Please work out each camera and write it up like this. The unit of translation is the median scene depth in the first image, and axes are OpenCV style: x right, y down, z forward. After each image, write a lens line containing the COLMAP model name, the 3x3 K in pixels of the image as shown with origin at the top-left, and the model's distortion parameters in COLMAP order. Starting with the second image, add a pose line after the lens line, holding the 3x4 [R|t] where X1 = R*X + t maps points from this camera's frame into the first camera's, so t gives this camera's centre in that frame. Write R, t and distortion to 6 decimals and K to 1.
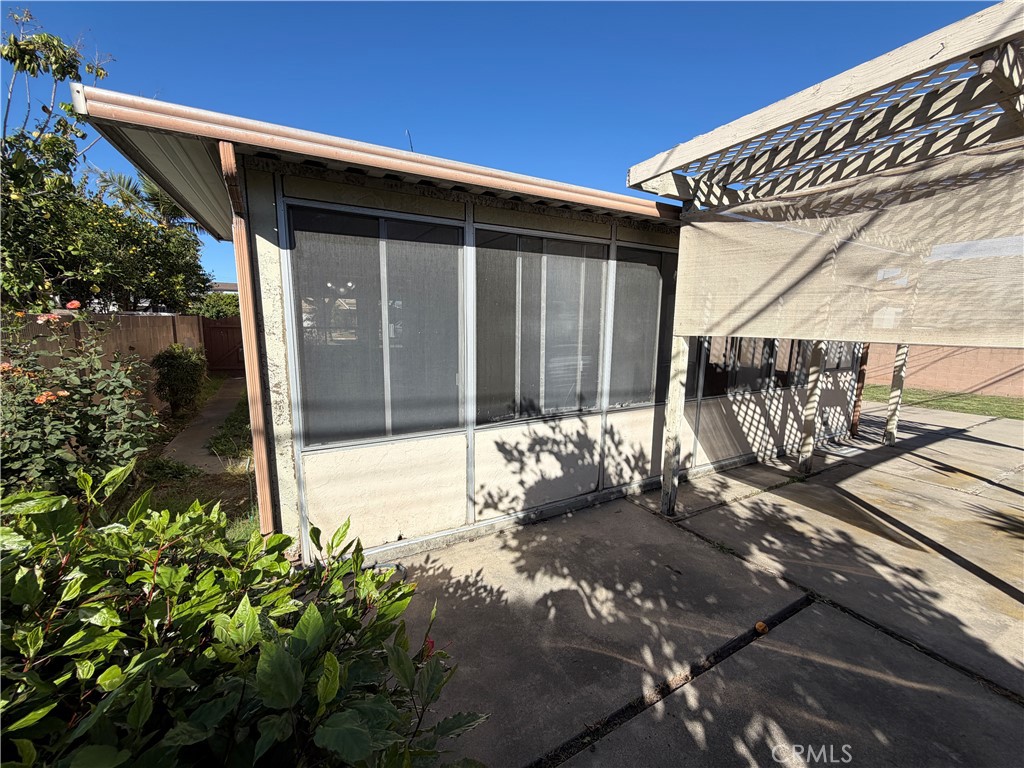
lens RADIAL K [[409.4, 0, 507.8], [0, 409.4, 384.2], [0, 0, 1]] dist [-0.000535, 0.000764]
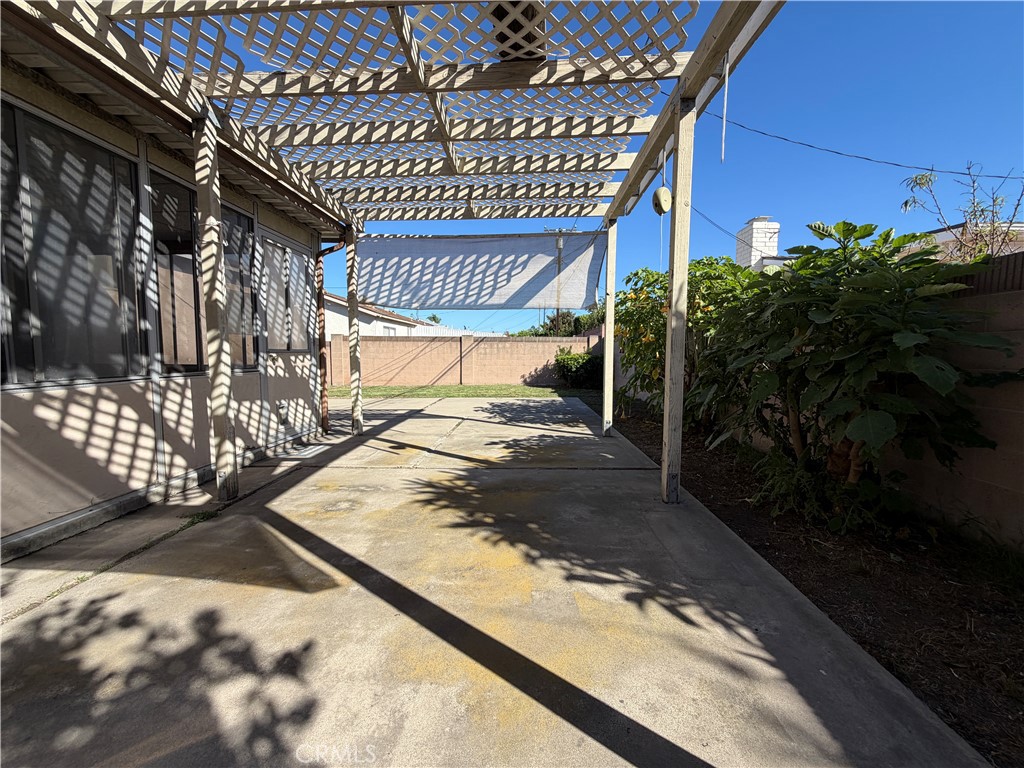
lens RADIAL K [[409.4, 0, 510.6], [0, 409.4, 380.3], [0, 0, 1]] dist [-0.000535, 0.000764]
pose [[0.524210, -0.071801, 0.848557, 0.409833], [0.130443, 0.991450, 0.003308, 0.083802], [-0.841539, 0.108954, 0.529094, 0.262941]]
